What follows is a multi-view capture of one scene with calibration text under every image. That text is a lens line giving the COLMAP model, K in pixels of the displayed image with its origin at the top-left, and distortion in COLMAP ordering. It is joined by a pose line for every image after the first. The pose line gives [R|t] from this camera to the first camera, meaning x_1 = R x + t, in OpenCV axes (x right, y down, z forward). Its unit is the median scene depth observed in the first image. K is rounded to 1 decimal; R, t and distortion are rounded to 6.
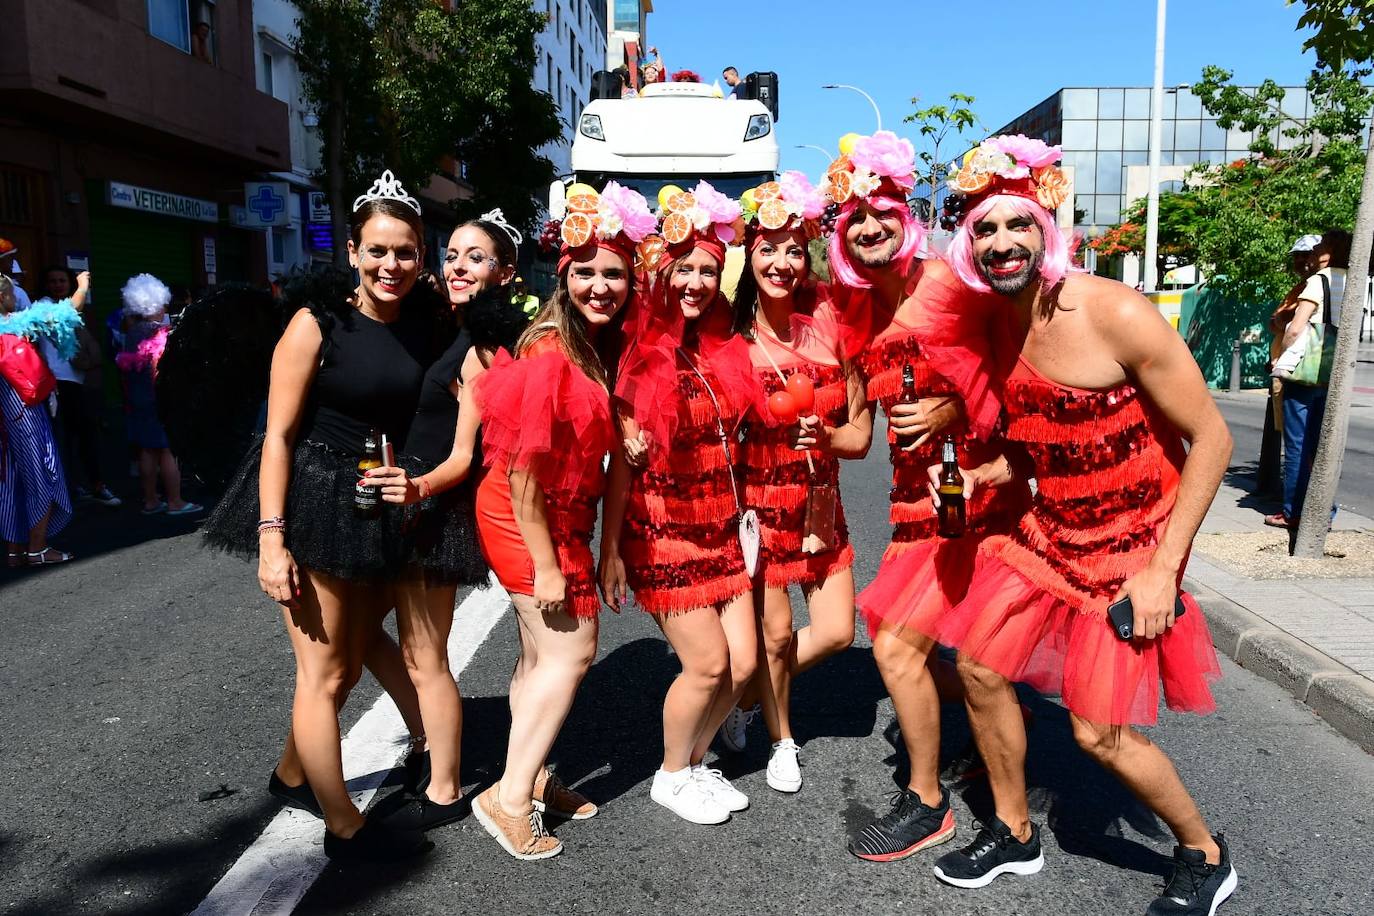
lens RADIAL K [[1081.9, 0, 682.0], [0, 1081.9, 454.9], [0, 0, 1]] dist [-0.016133, -0.001706]
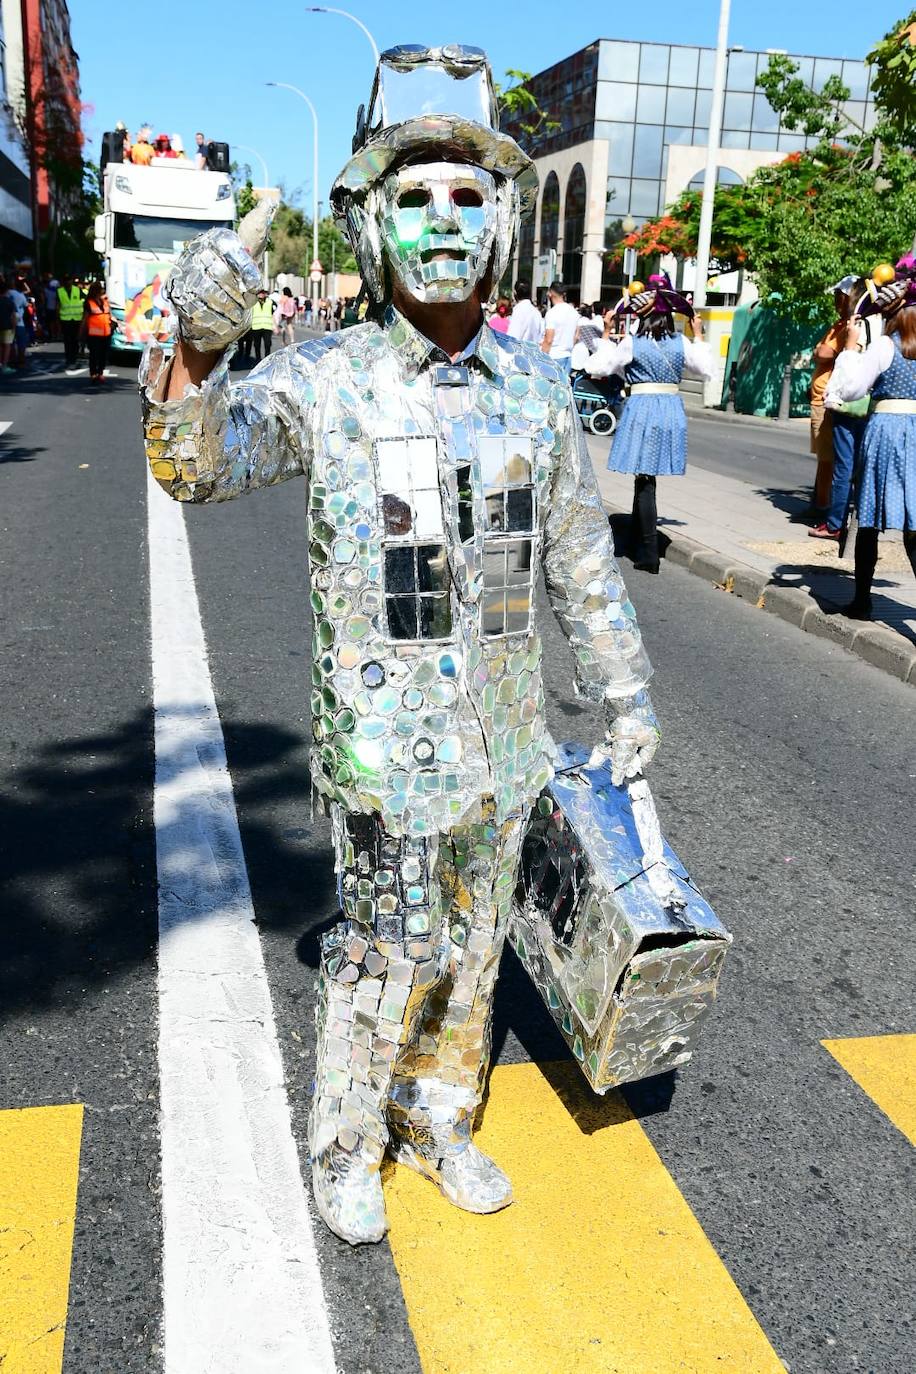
lens RADIAL K [[1331.0, 0, 461.1], [0, 1331.0, 690.4], [0, 0, 1]] dist [0.012326, 0.000000]
pose [[0.968824, -0.024420, 0.246542, -0.061767], [-0.012390, 0.989110, 0.146659, 0.008192], [-0.247438, -0.145141, 0.957971, -0.097856]]
